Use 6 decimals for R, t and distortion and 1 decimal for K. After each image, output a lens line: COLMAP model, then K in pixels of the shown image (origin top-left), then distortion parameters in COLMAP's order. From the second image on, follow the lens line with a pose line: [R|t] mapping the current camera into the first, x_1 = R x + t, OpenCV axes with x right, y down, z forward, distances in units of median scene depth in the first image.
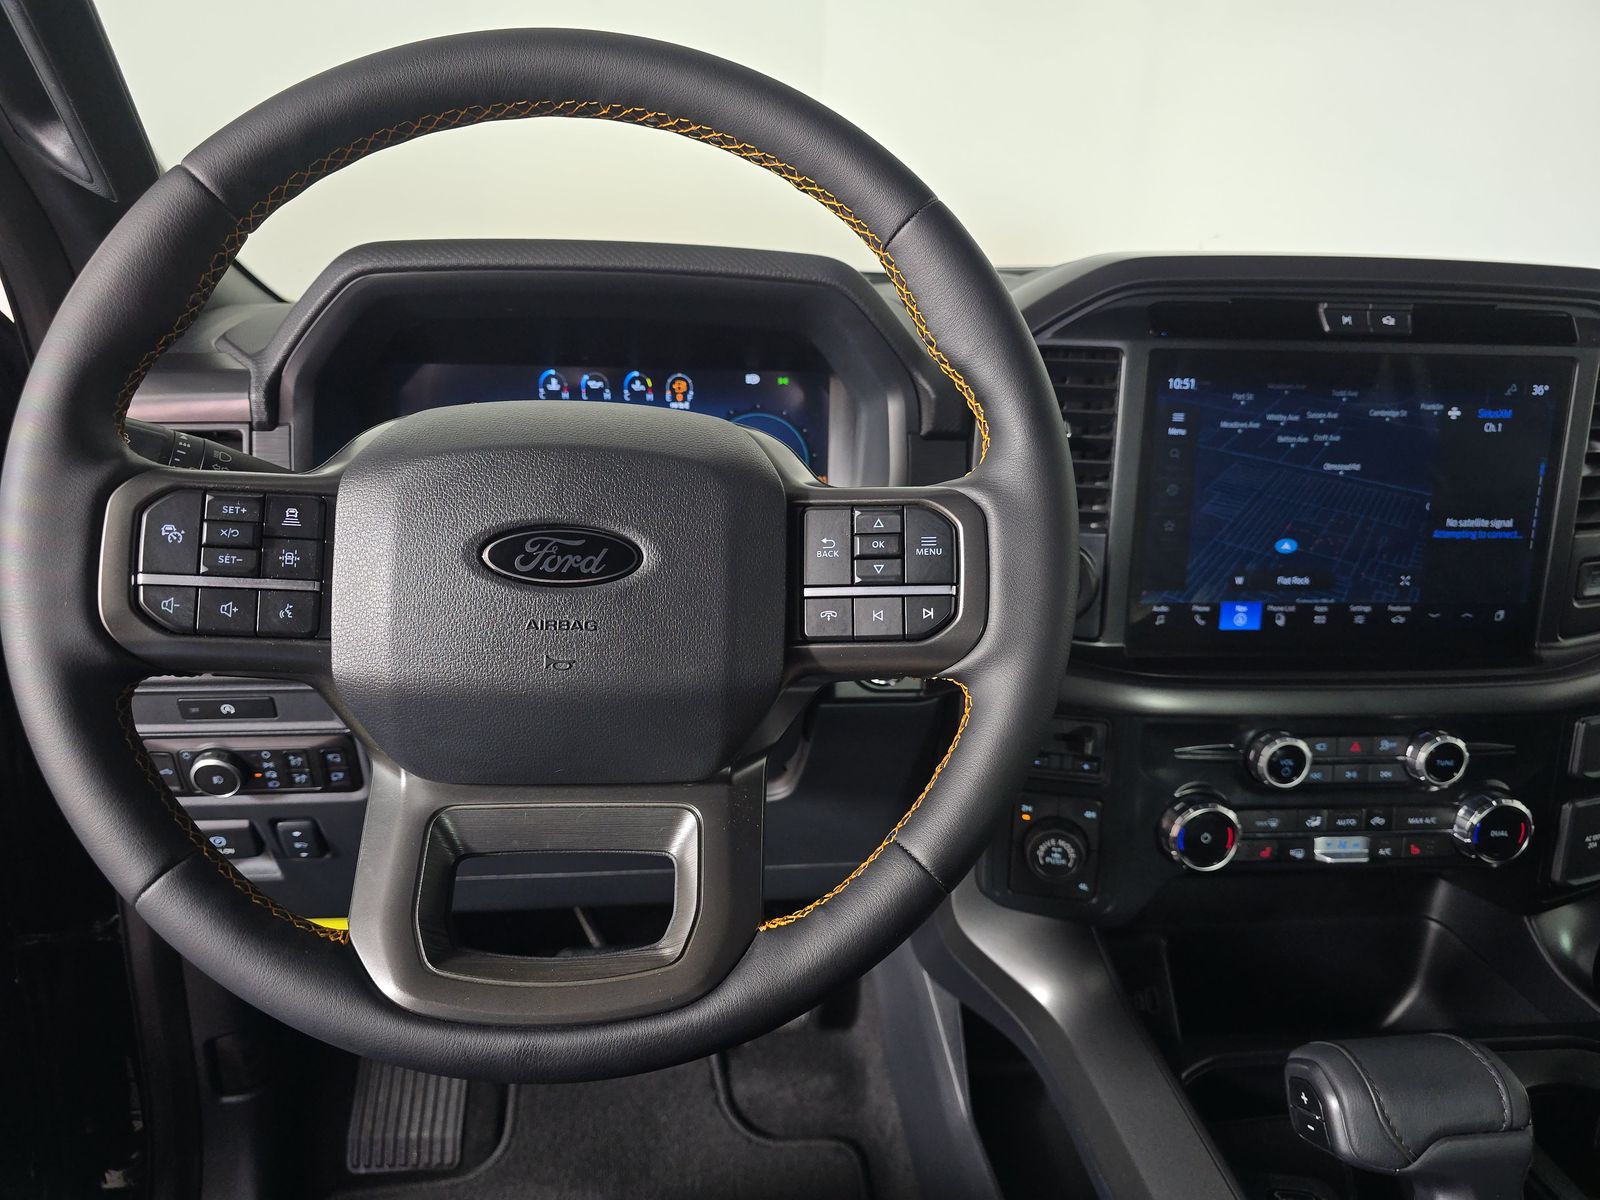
lens RADIAL K [[1083.4, 0, 792.8], [0, 1083.4, 618.4], [0, 0, 1]] dist [0.054327, -0.055692]
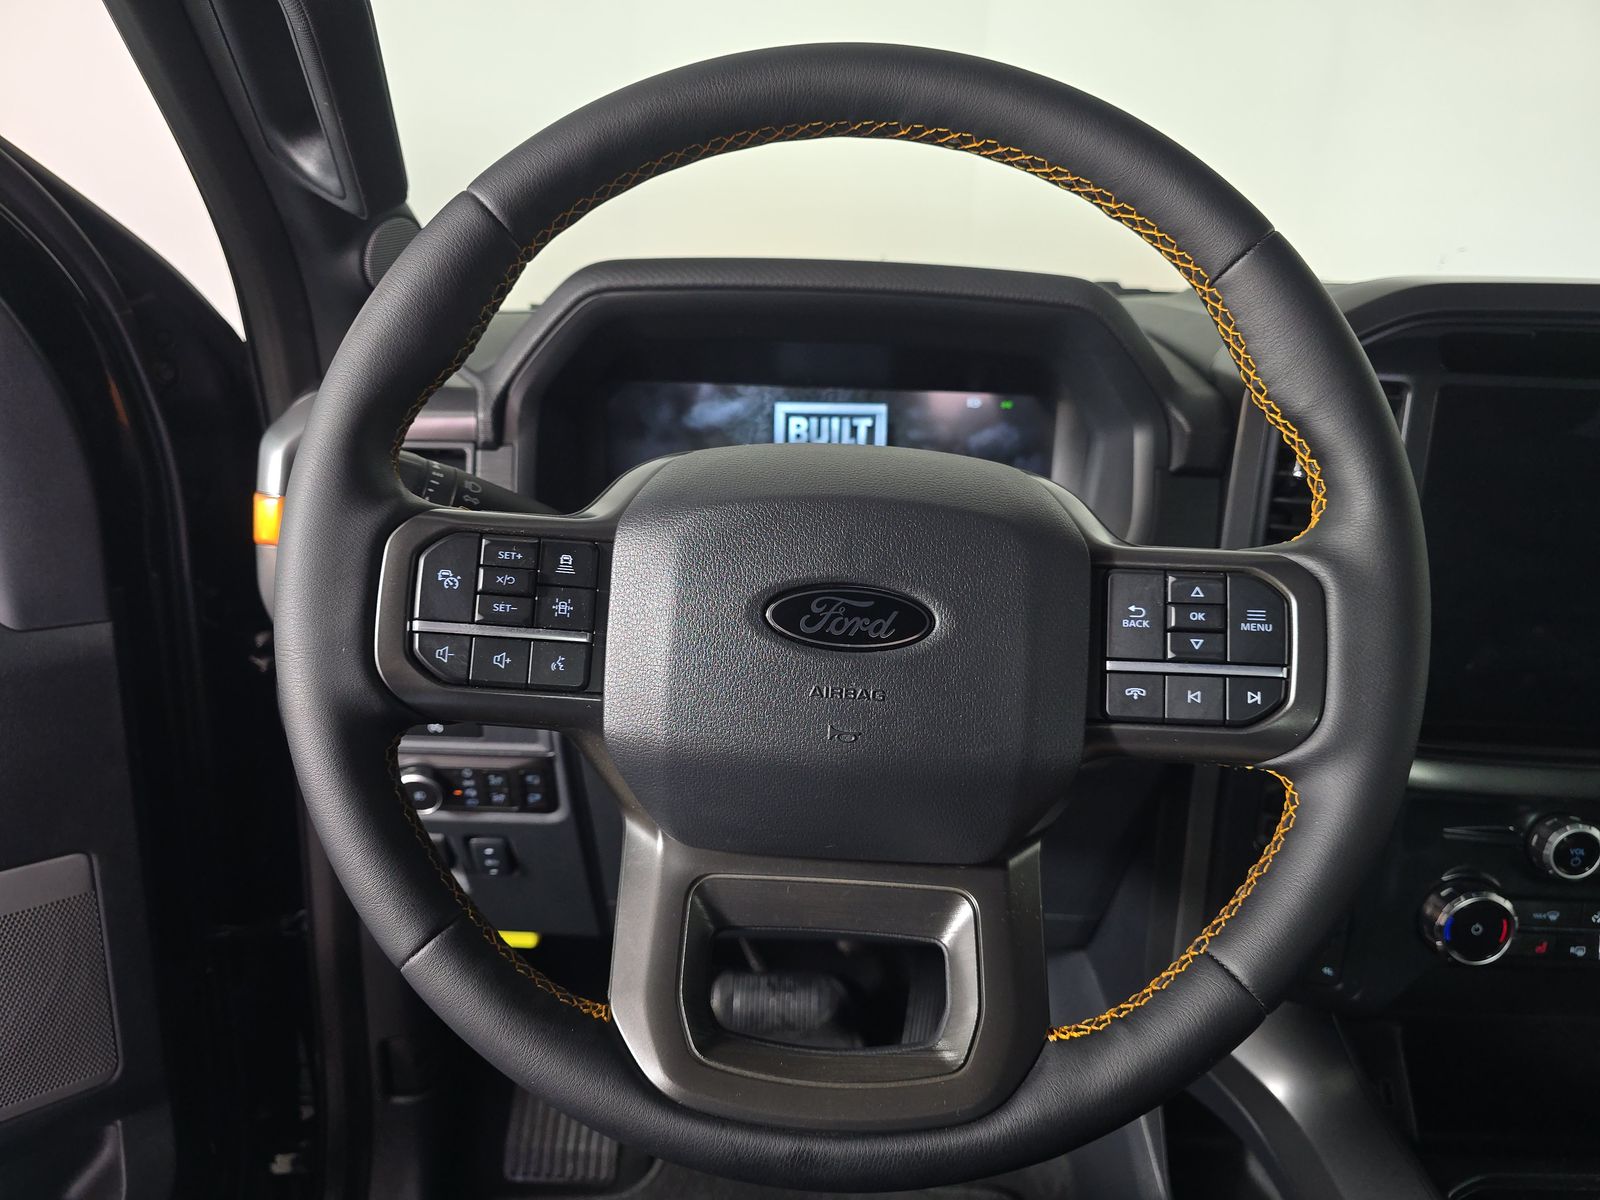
lens RADIAL K [[1088.5, 0, 801.4], [0, 1088.5, 620.7], [0, 0, 1]] dist [0.048960, -0.063983]
pose [[0.994648, 0.042549, -0.094158, -0.155496], [-0.041954, 0.999085, 0.008296, -0.057153], [0.094425, -0.004301, 0.995523, 0.071672]]
